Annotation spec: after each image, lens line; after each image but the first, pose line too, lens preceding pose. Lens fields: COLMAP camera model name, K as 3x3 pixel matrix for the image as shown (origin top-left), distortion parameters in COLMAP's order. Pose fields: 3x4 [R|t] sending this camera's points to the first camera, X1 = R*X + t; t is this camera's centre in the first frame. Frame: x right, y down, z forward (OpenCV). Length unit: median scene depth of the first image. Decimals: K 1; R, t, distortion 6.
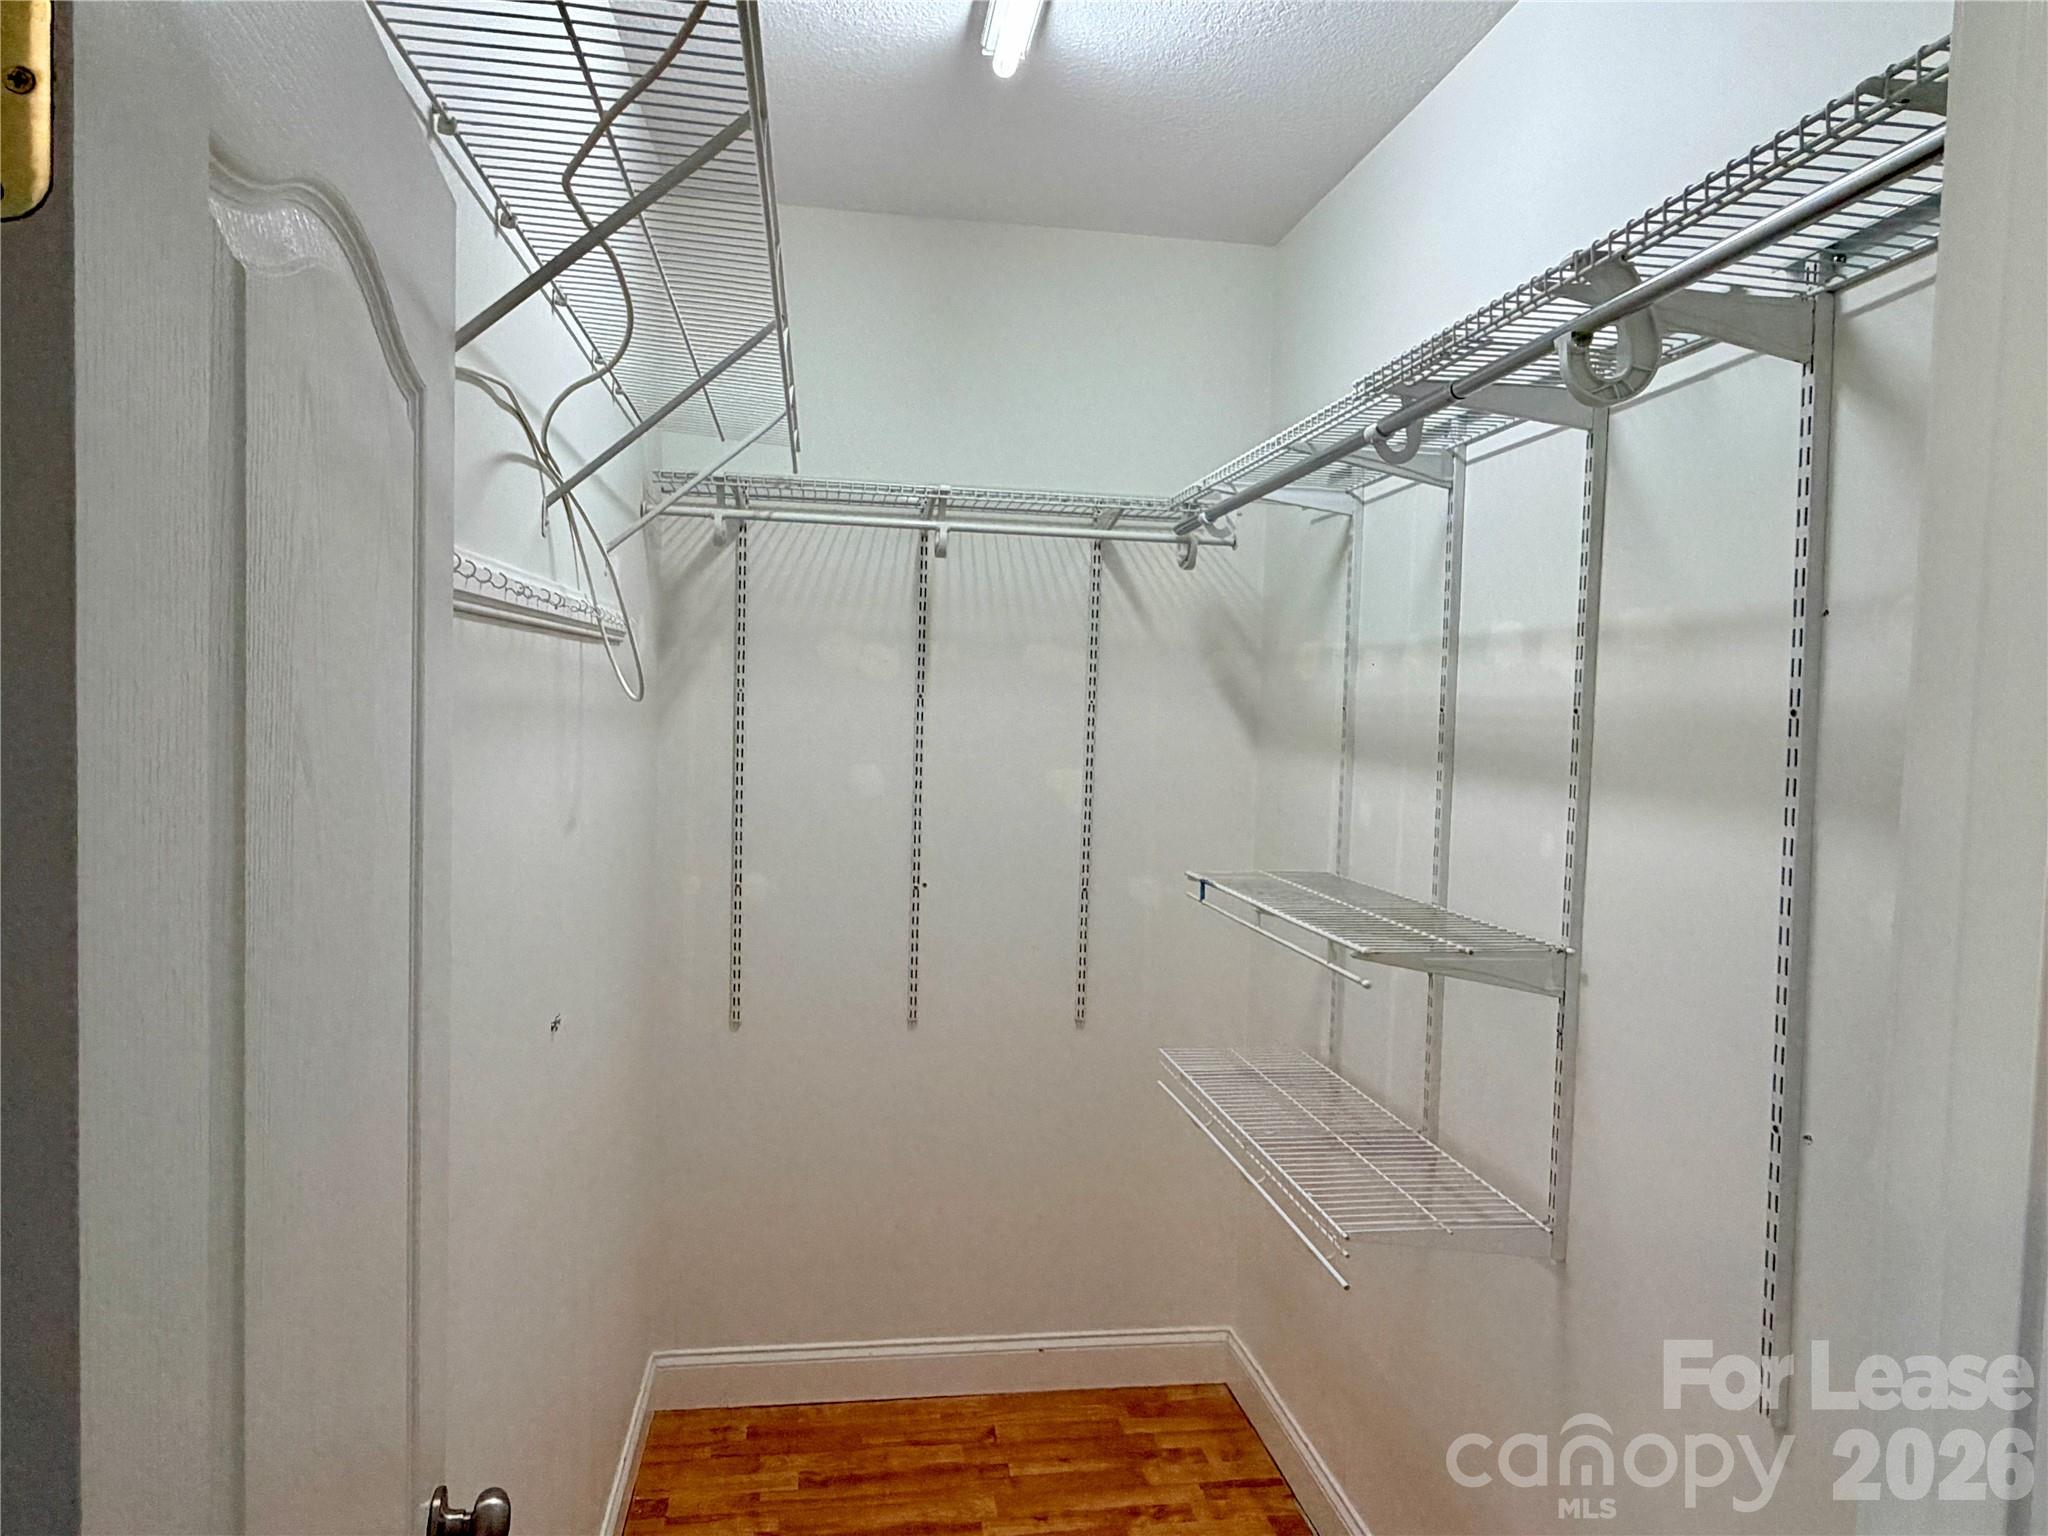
lens RADIAL K [[1269.6, 0, 1024.0], [0, 1269.6, 768.0], [0, 0, 1]] dist [0.001948, 0.000680]
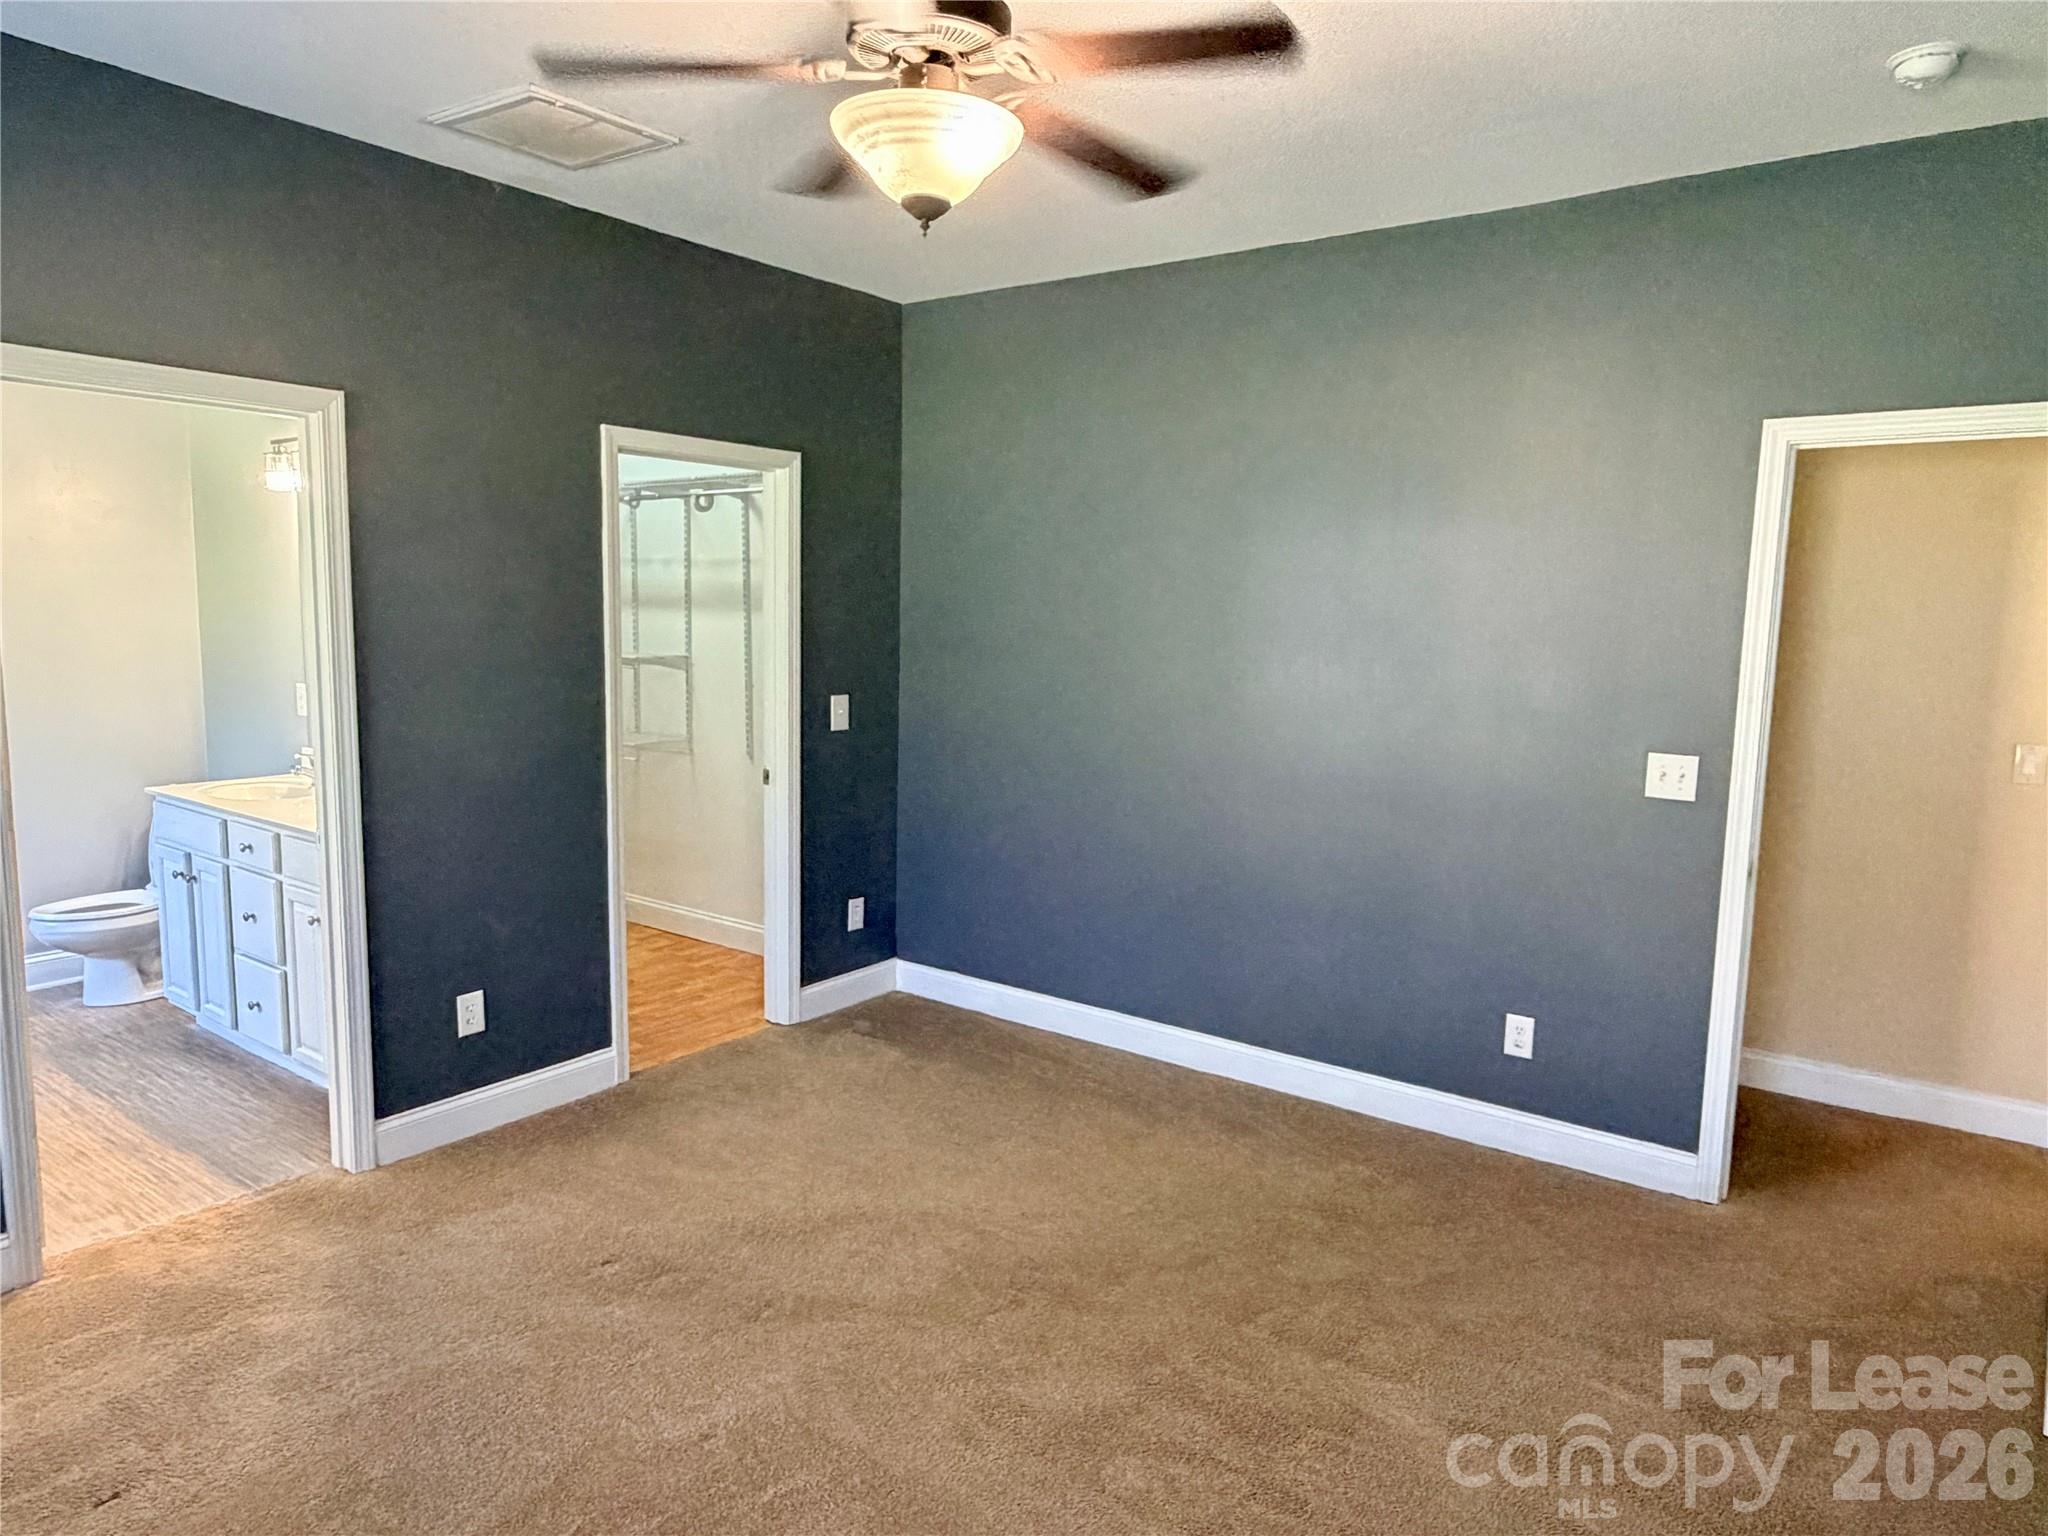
lens RADIAL K [[1269.6, 0, 1024.0], [0, 1269.6, 768.0], [0, 0, 1]] dist [0.001948, 0.000680]
pose [[0.713418, -0.085088, 0.695554, -1.312096], [0.024466, 0.995020, 0.096629, 0.135031], [-0.700312, -0.051919, 0.711947, -2.053197]]
